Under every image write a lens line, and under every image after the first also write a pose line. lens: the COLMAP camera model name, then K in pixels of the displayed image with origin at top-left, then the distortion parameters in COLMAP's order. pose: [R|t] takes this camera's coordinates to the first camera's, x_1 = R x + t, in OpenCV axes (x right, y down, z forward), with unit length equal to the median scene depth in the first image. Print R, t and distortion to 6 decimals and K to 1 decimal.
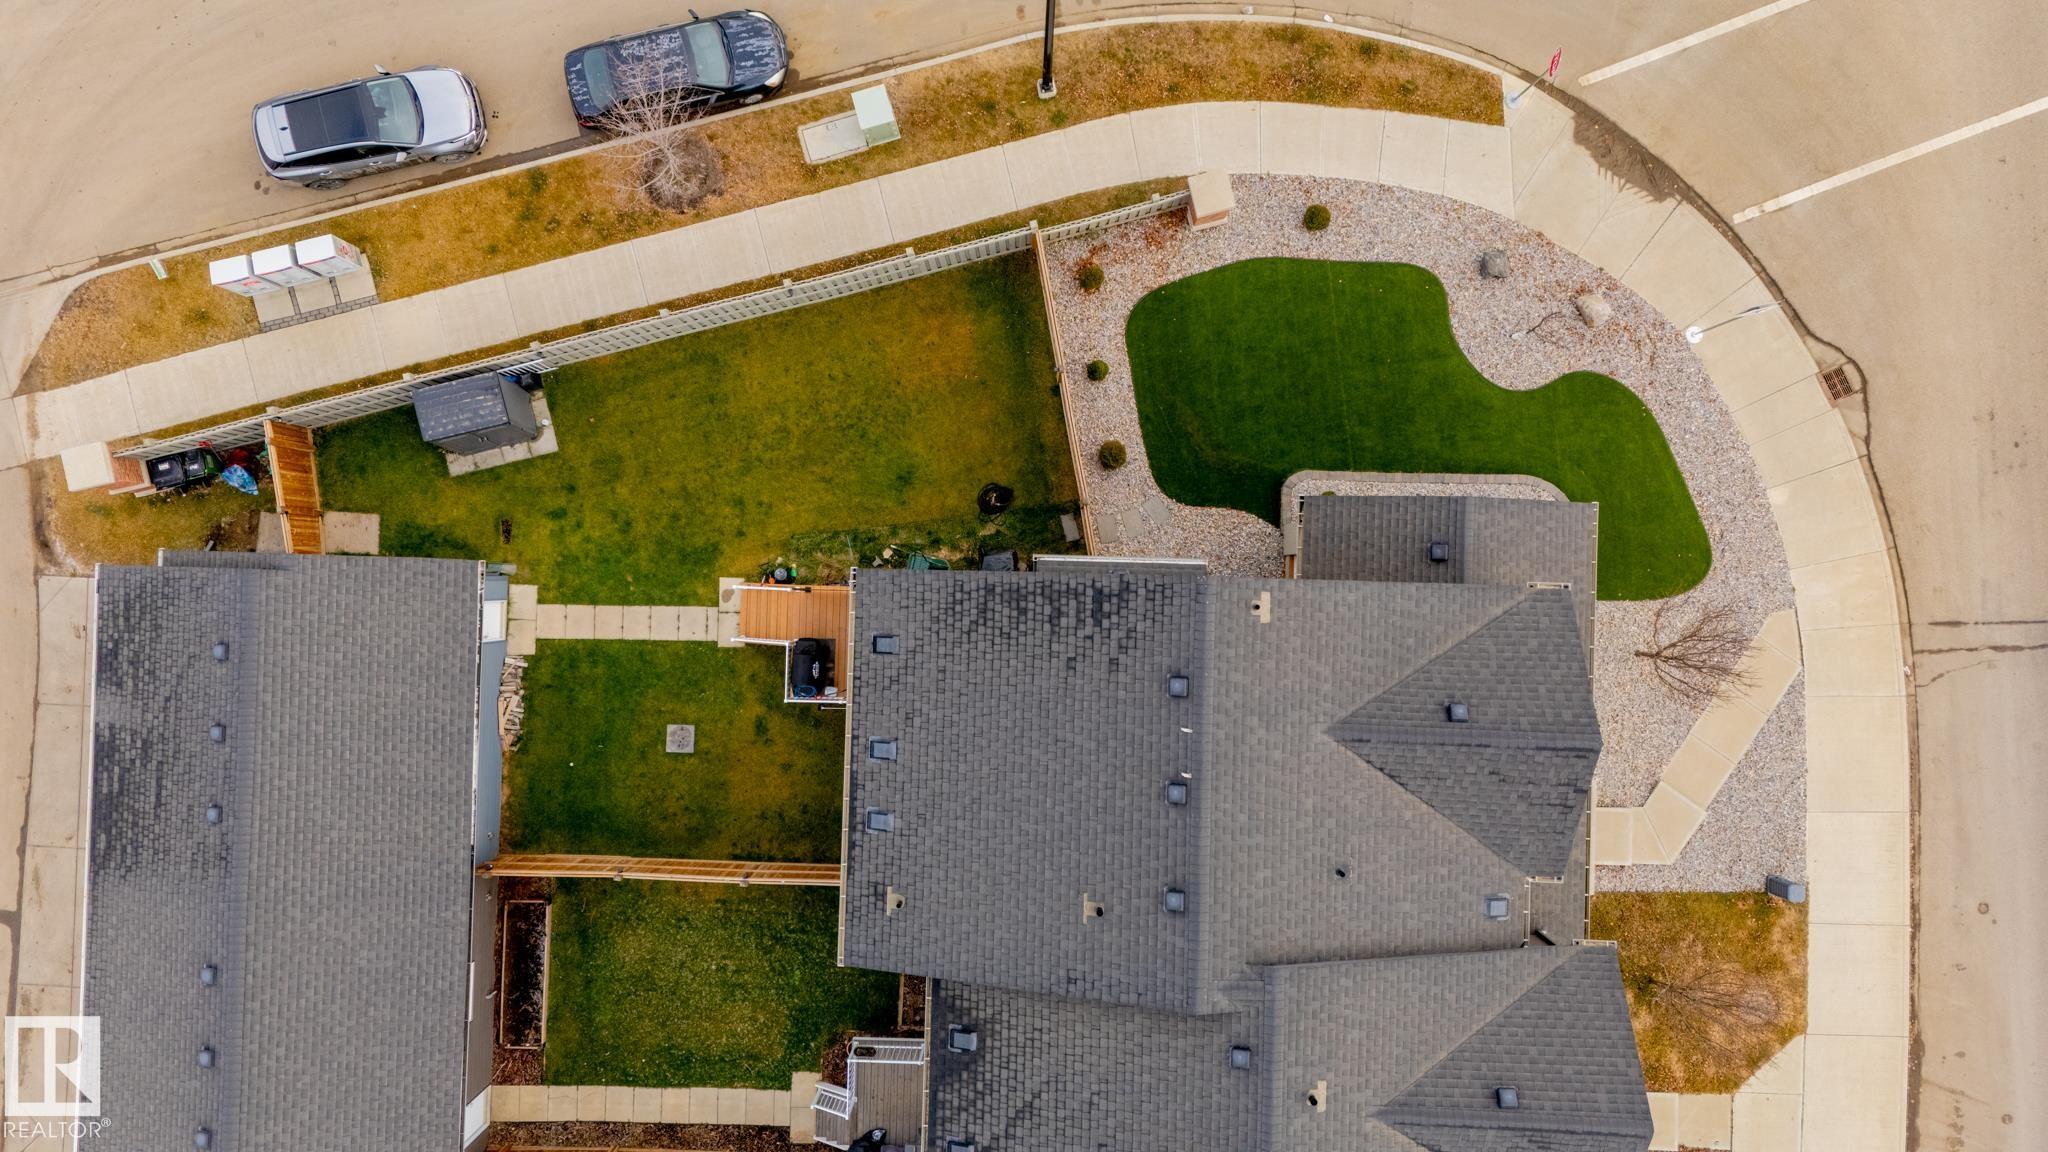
lens RADIAL K [[1496.3, 0, 1026.6], [0, 1496.3, 570.2], [0, 0, 1]] dist [0.078050, -0.066085]
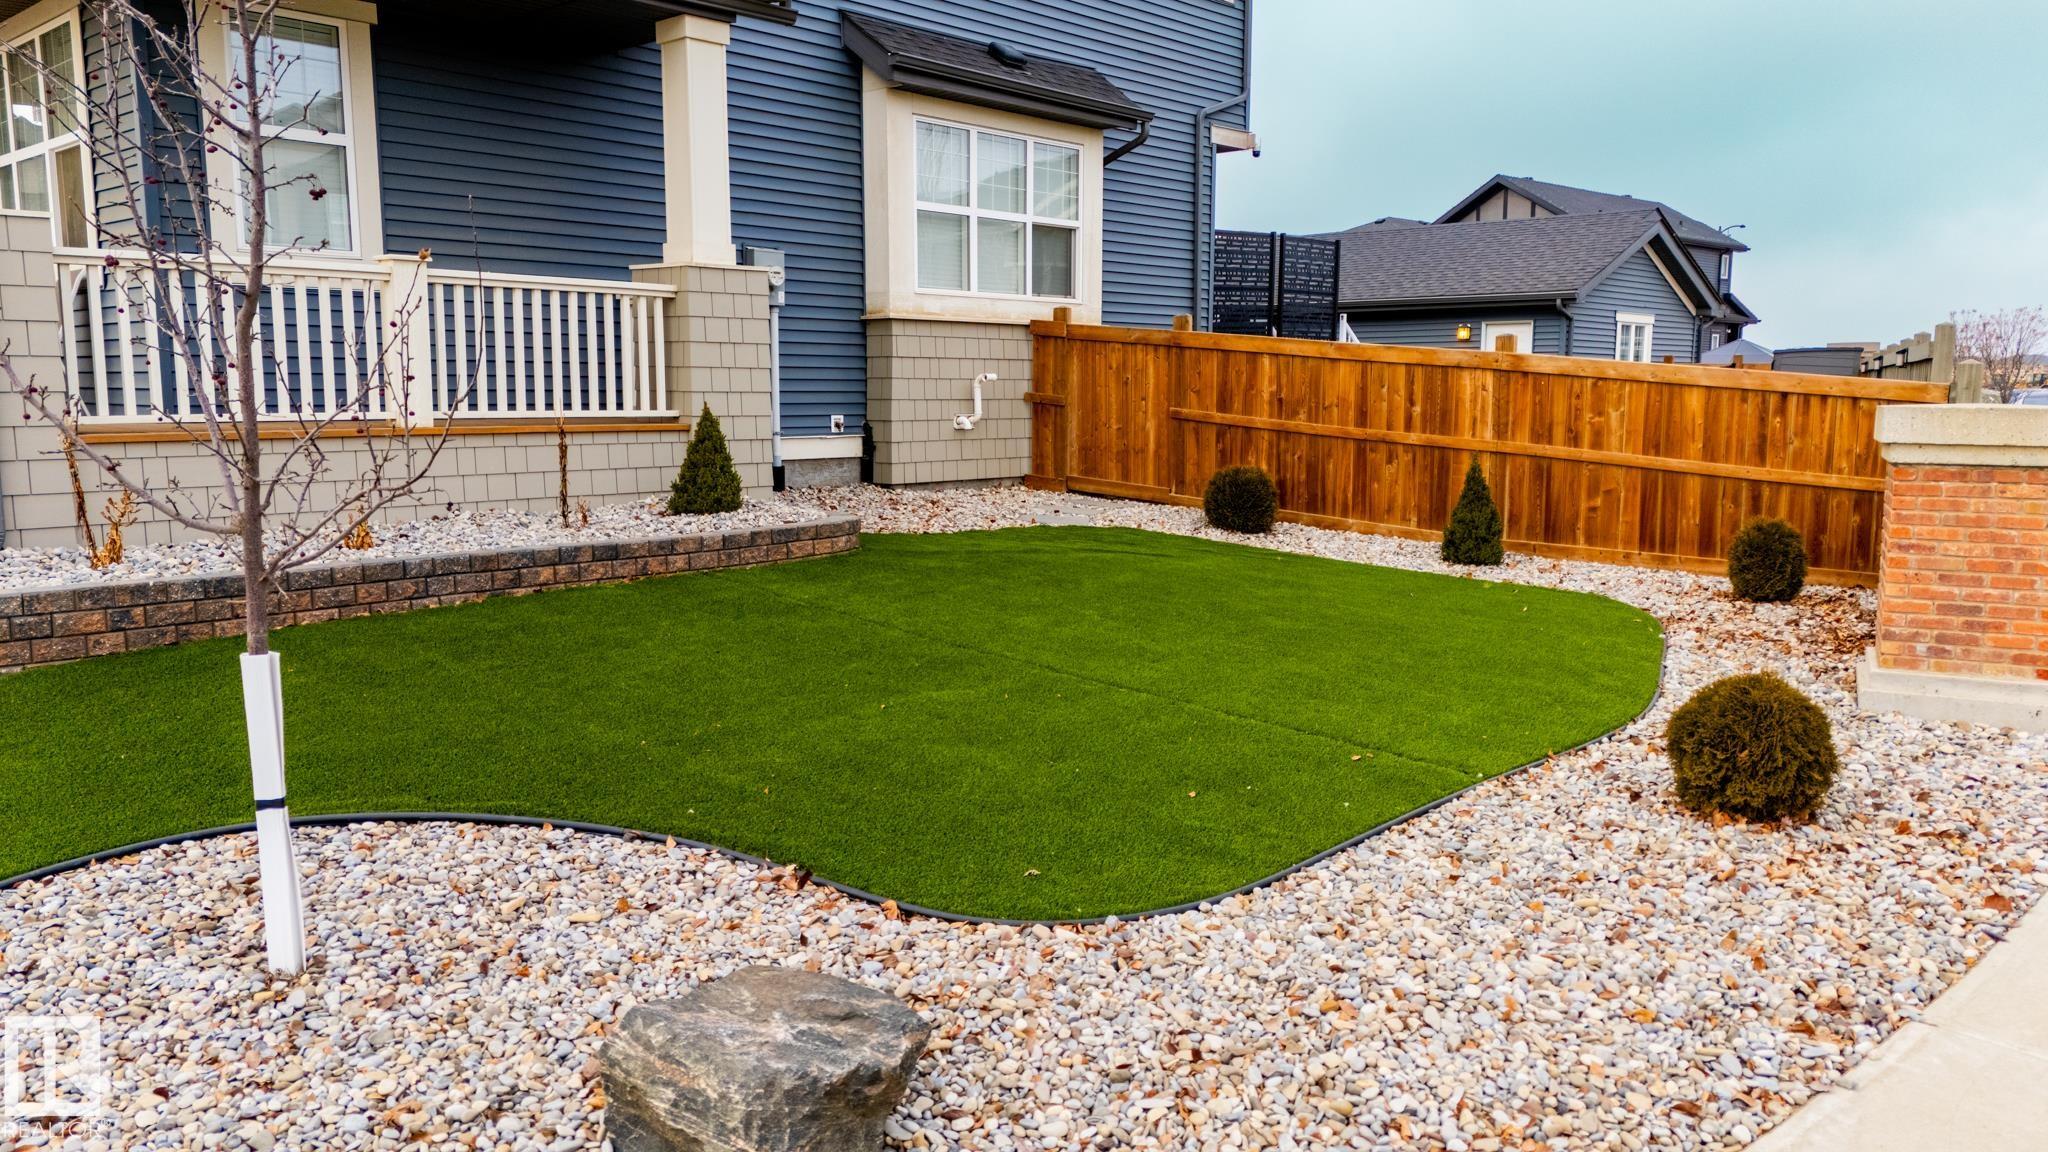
lens RADIAL K [[1496.3, 0, 1046.2], [0, 1496.3, 566.6], [0, 0, 1]] dist [0.078050, -0.066085]
pose [[-0.651007, 0.095242, -0.753073, 0.371681], [-0.759047, -0.073737, 0.646847, -0.281408], [0.006078, 0.992719, 0.120296, 0.949162]]
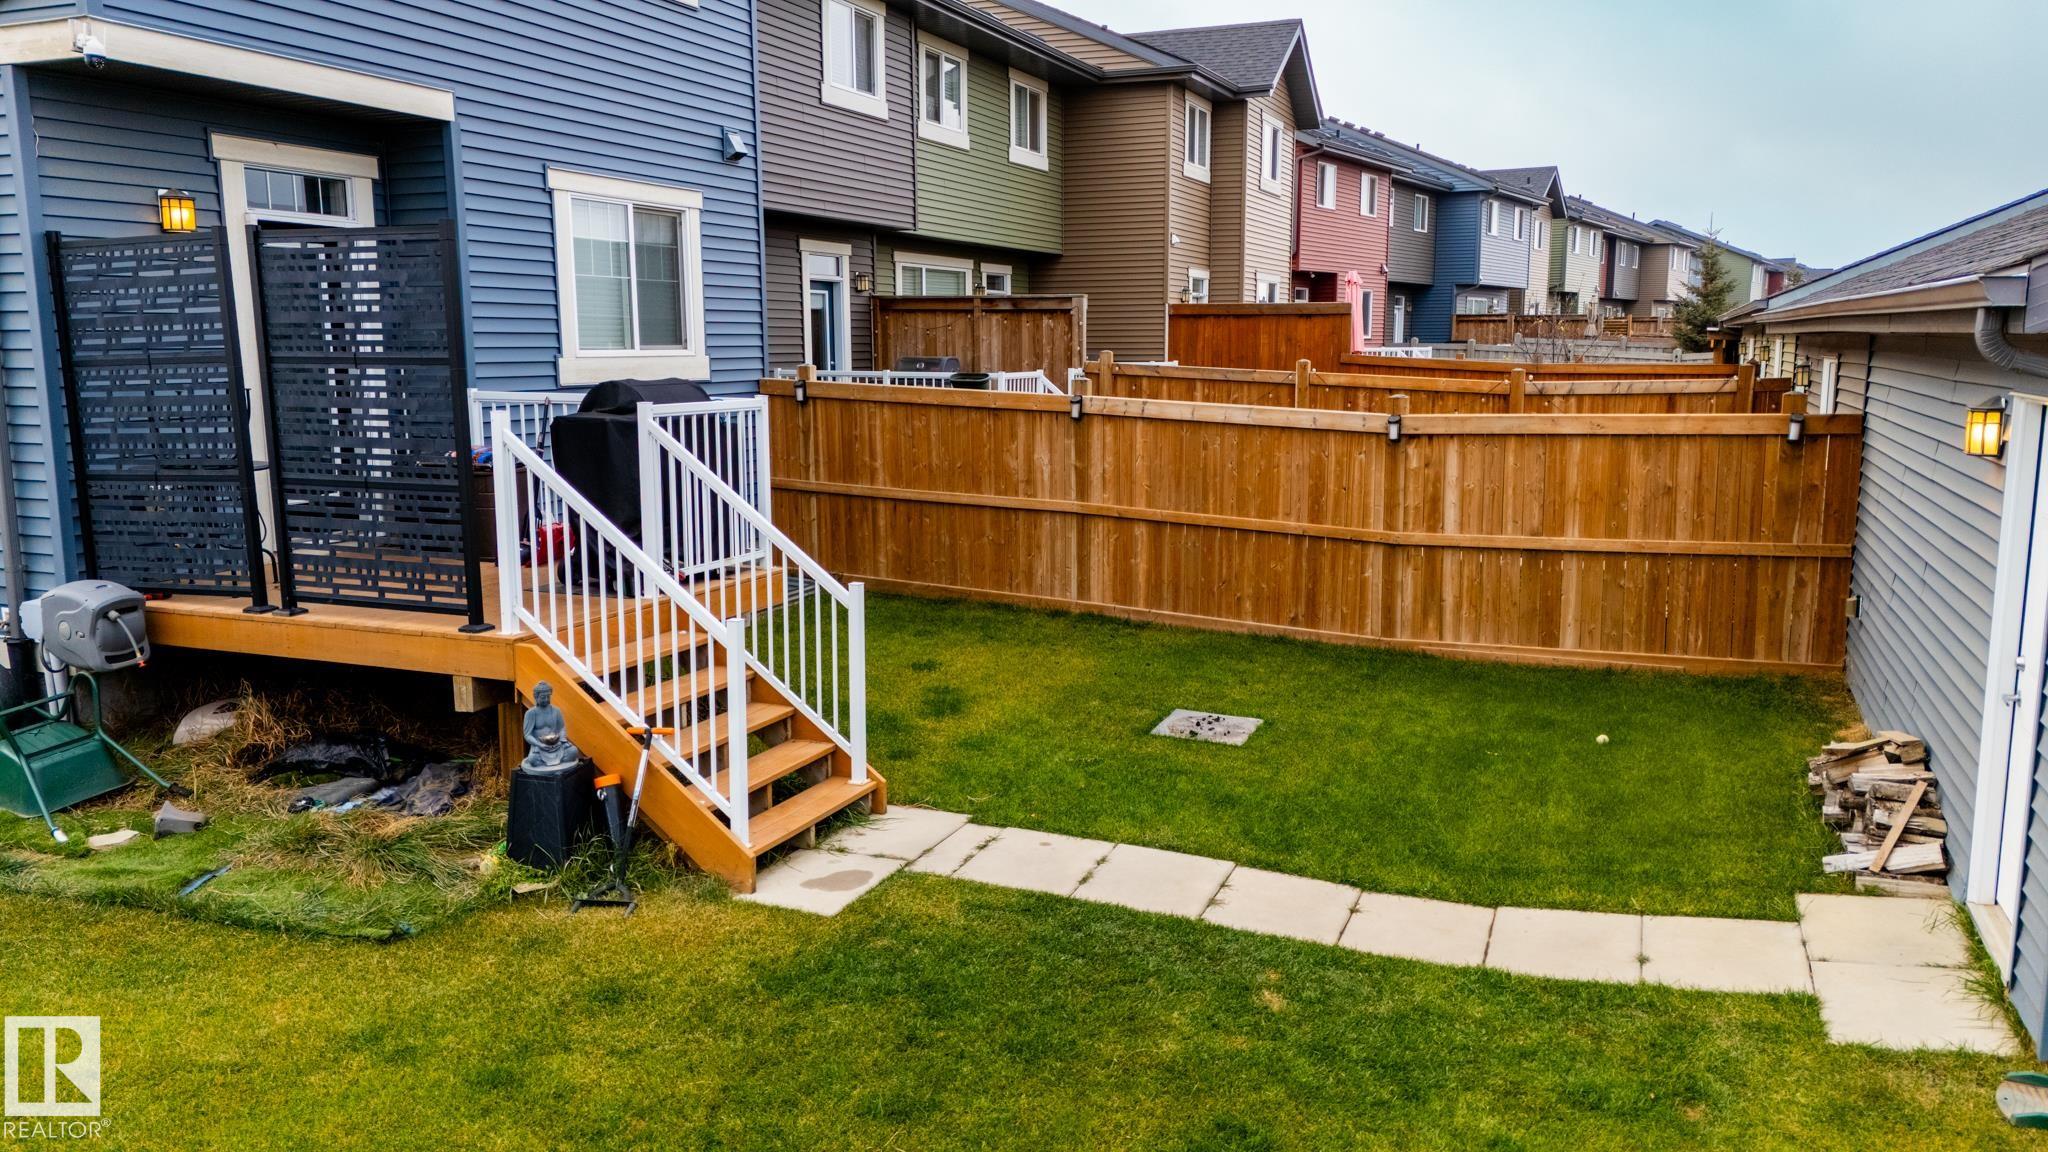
lens RADIAL K [[1496.3, 0, 1027.0], [0, 1496.3, 580.7], [0, 0, 1]] dist [0.078050, -0.066085]
pose [[-0.934095, -0.050951, 0.353370, -0.295546], [0.357011, -0.142048, 0.923237, -0.165157], [0.003156, 0.988548, 0.150876, 0.914298]]
